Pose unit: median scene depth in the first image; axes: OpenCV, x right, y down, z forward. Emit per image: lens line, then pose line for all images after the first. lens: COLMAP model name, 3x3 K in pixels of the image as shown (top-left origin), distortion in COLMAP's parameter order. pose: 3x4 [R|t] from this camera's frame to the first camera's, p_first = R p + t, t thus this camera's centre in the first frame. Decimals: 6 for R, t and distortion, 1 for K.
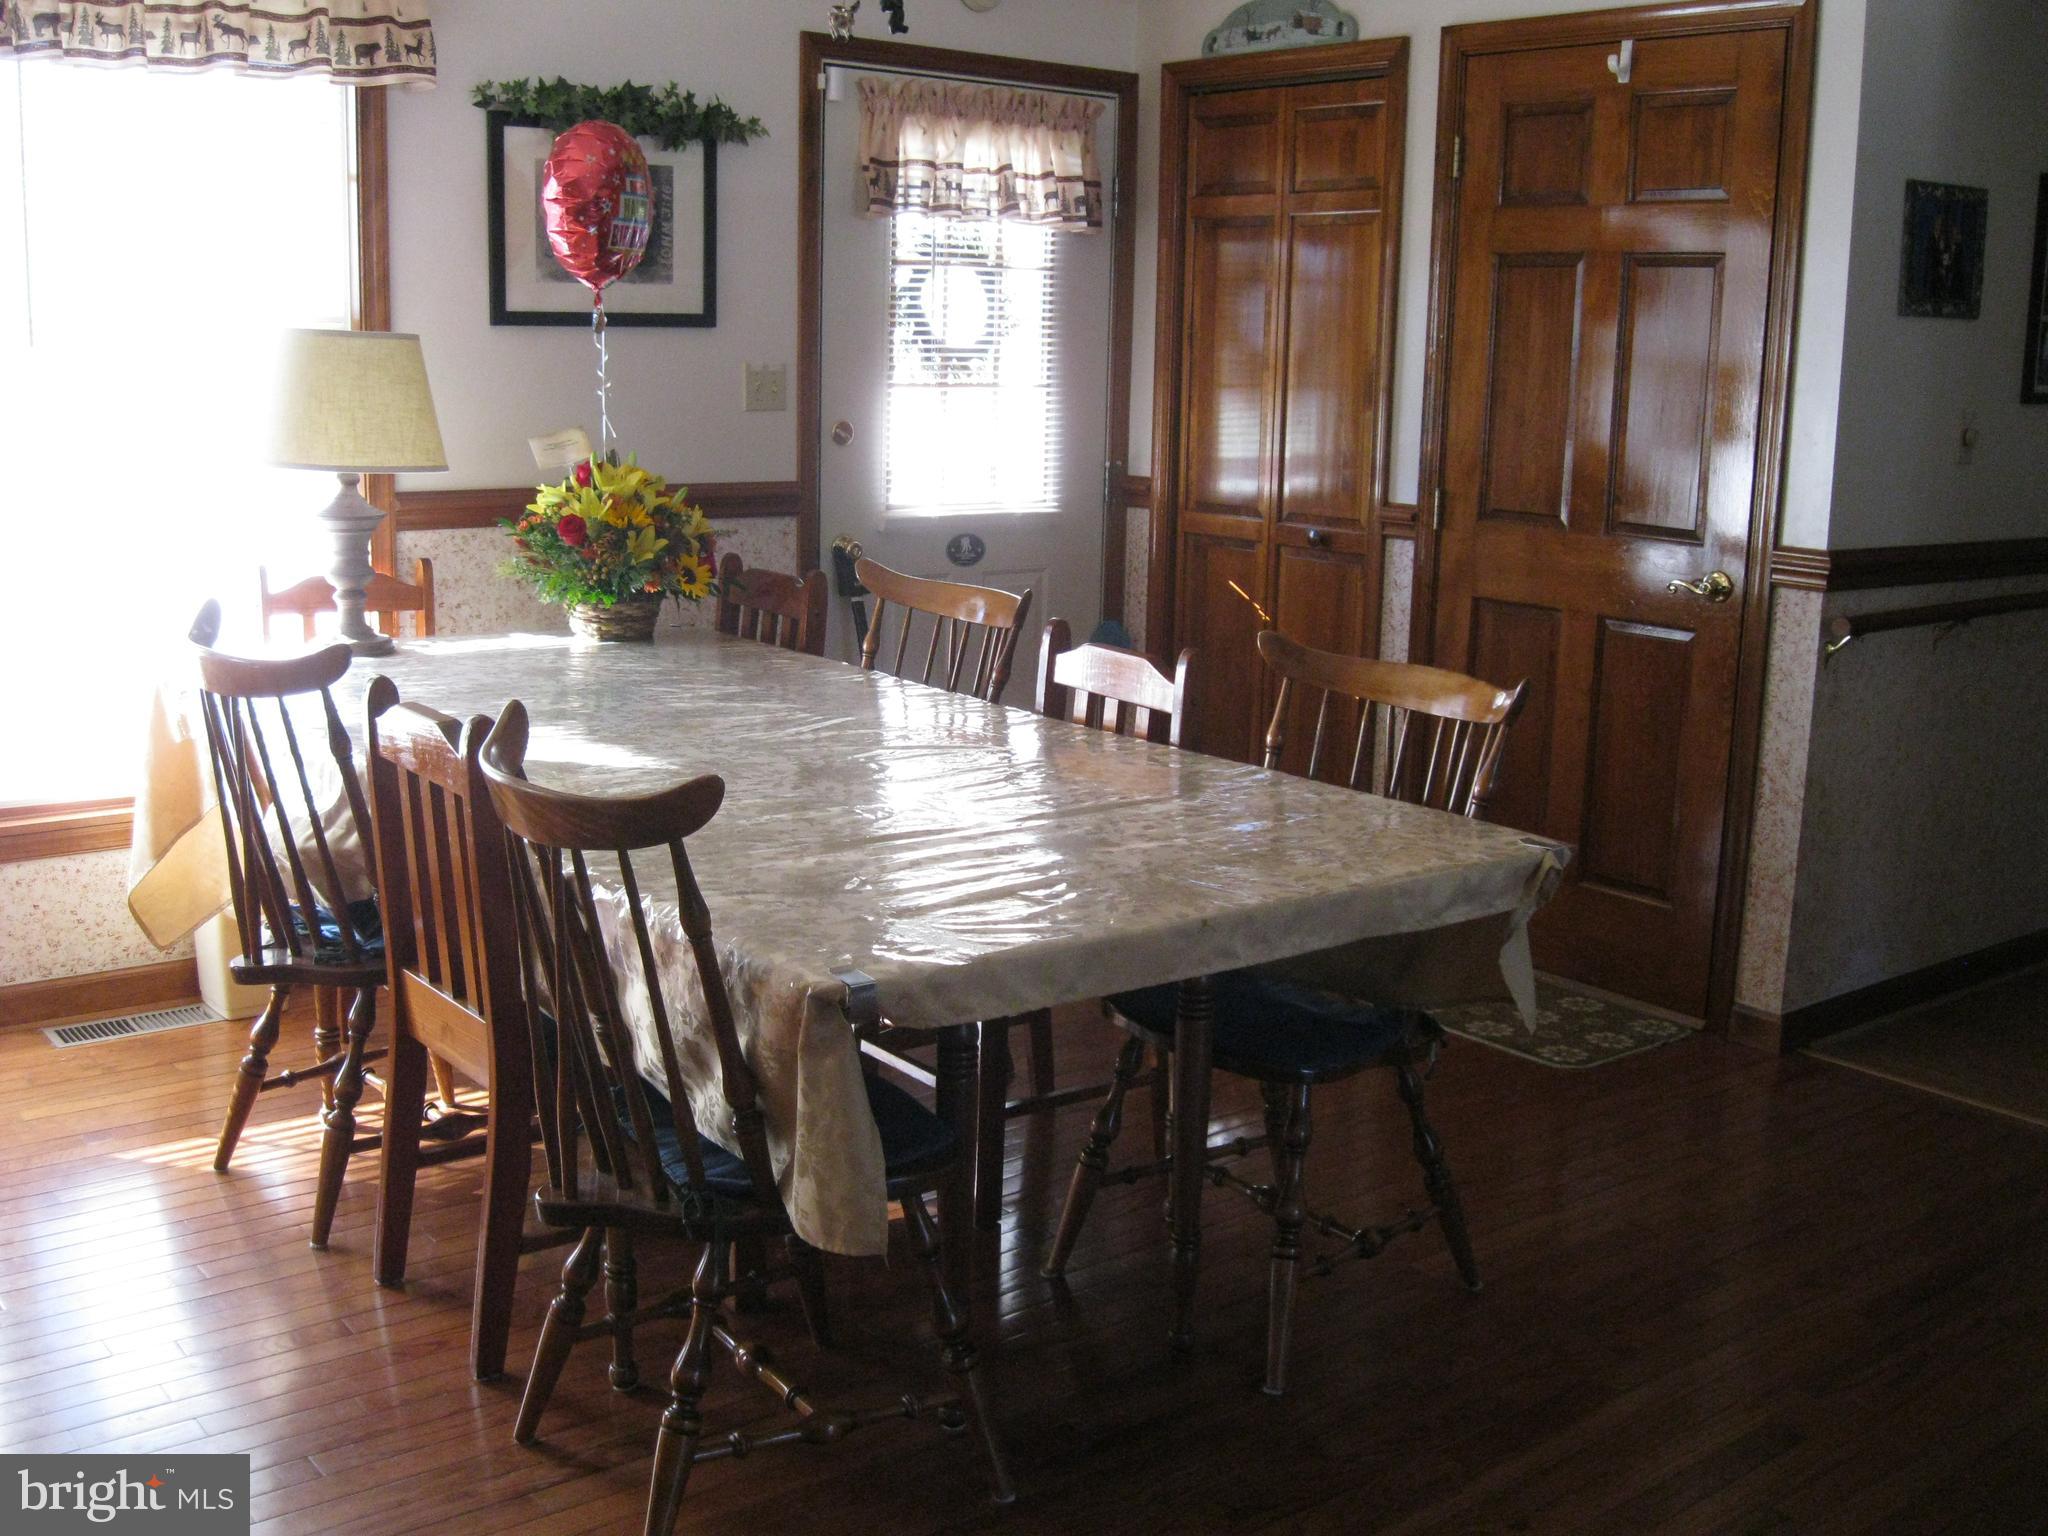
lens RADIAL K [[2110.2, 0, 977.4], [0, 2110.2, 769.3], [0, 0, 1]] dist [-0.124621, 0.050147]
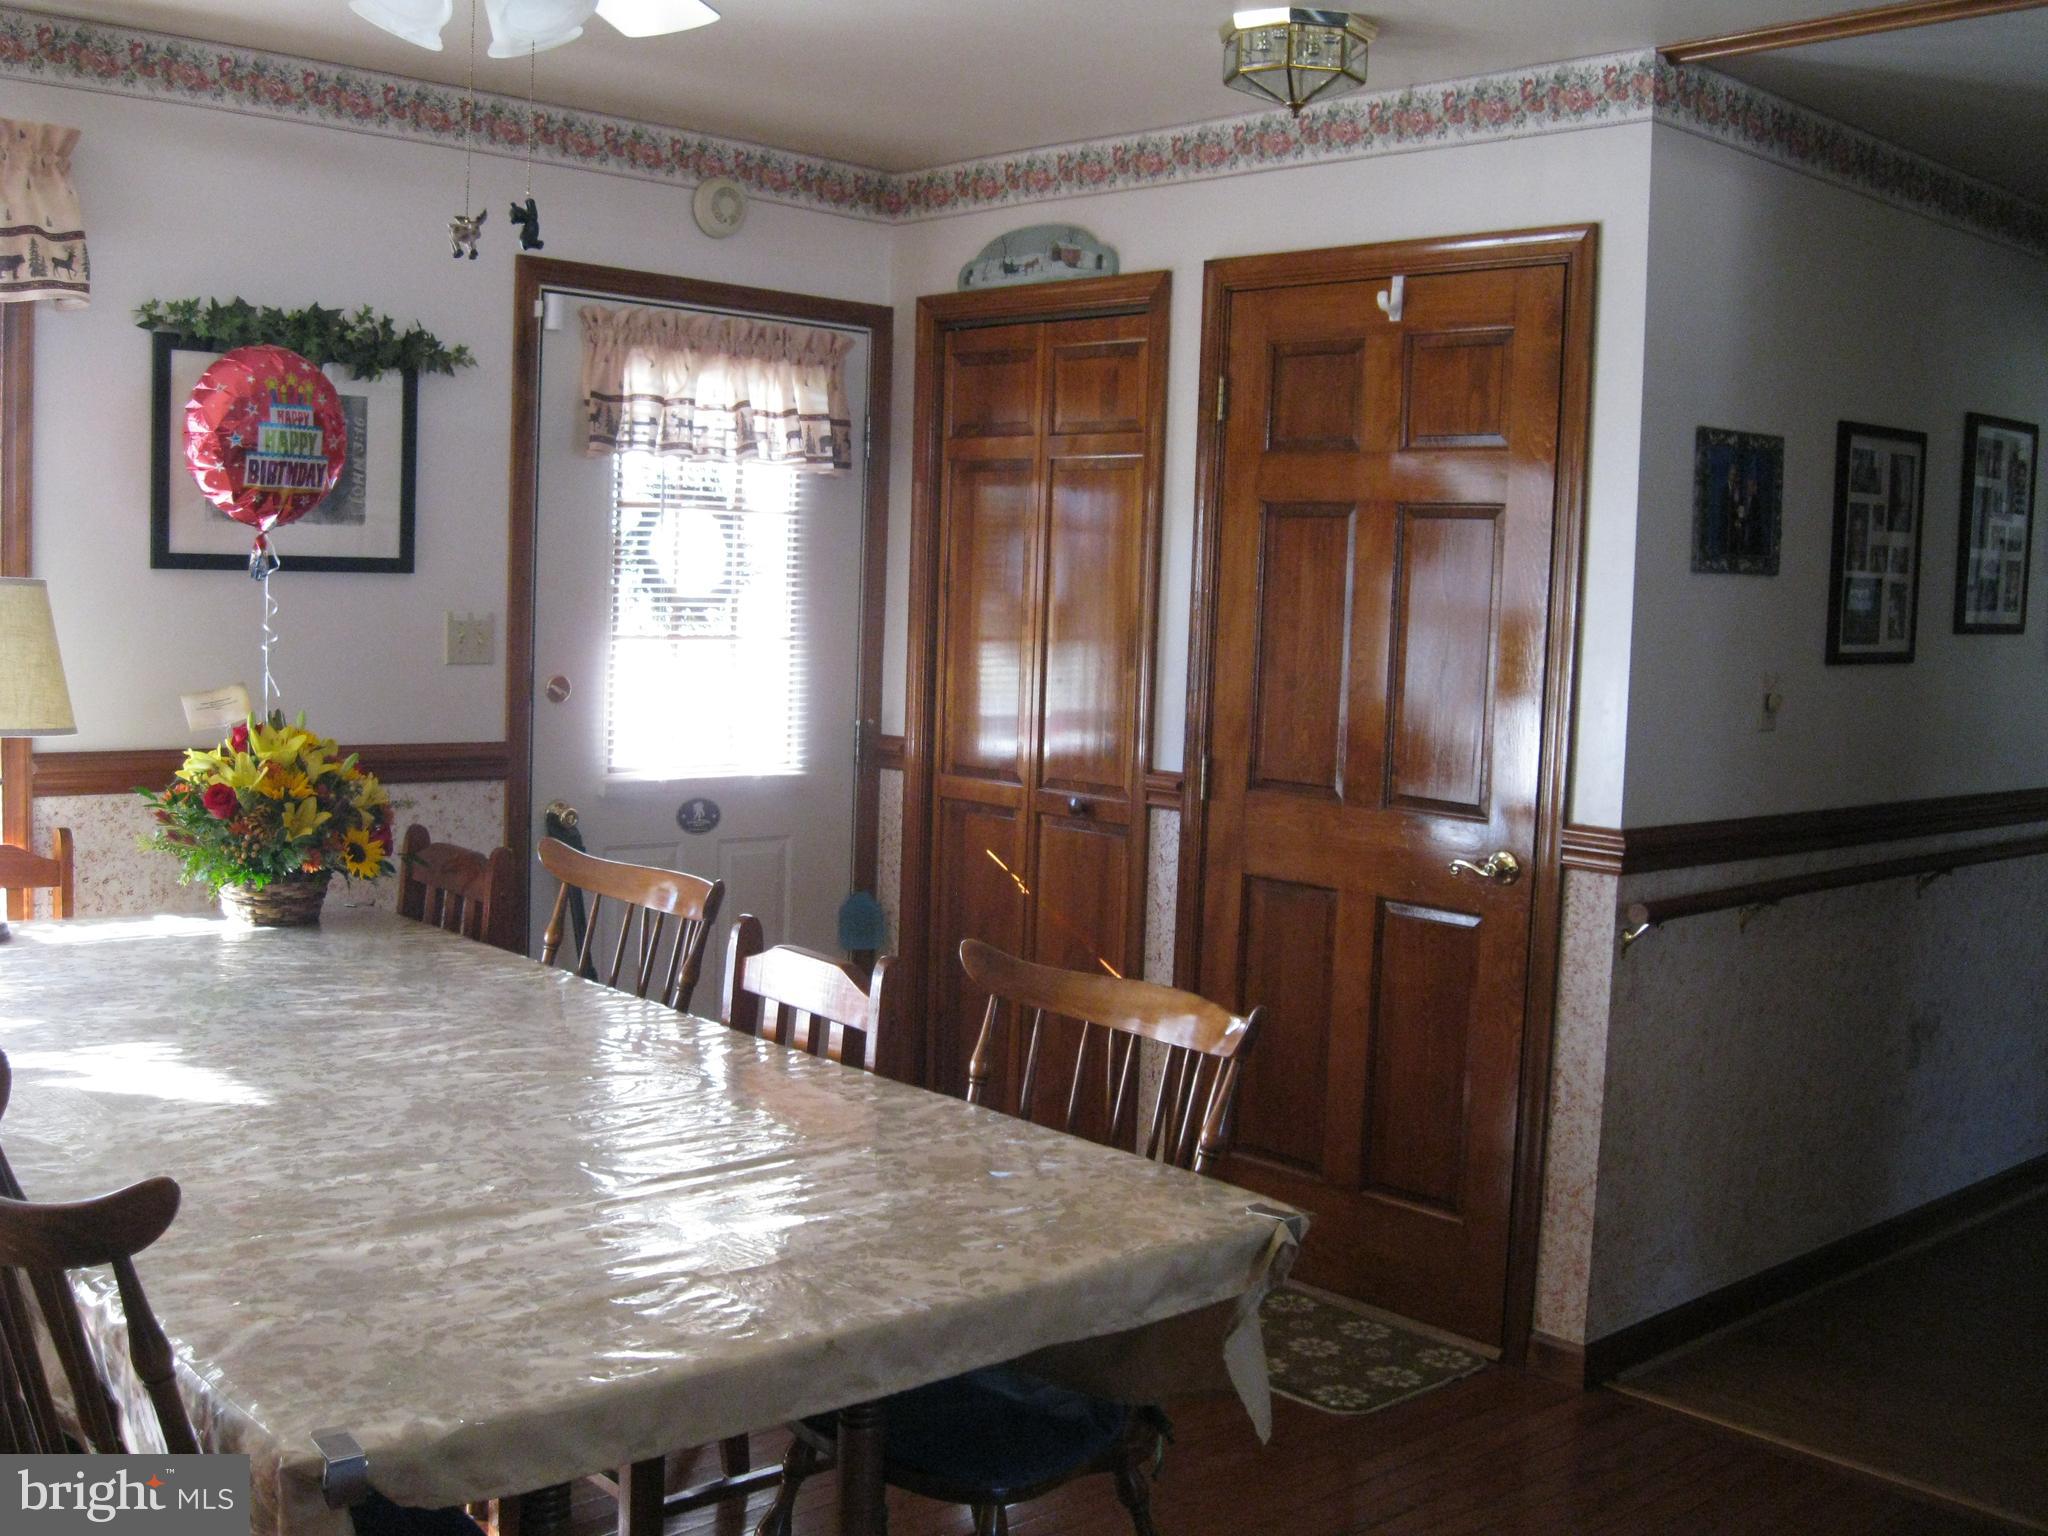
lens RADIAL K [[2110.2, 0, 977.4], [0, 2110.2, 769.3], [0, 0, 1]] dist [-0.124621, 0.050147]
pose [[0.996983, 0.006535, 0.077342, 0.053810], [0.001922, 0.994065, -0.108769, -0.030283], [-0.077594, 0.108590, 0.991054, 0.102673]]
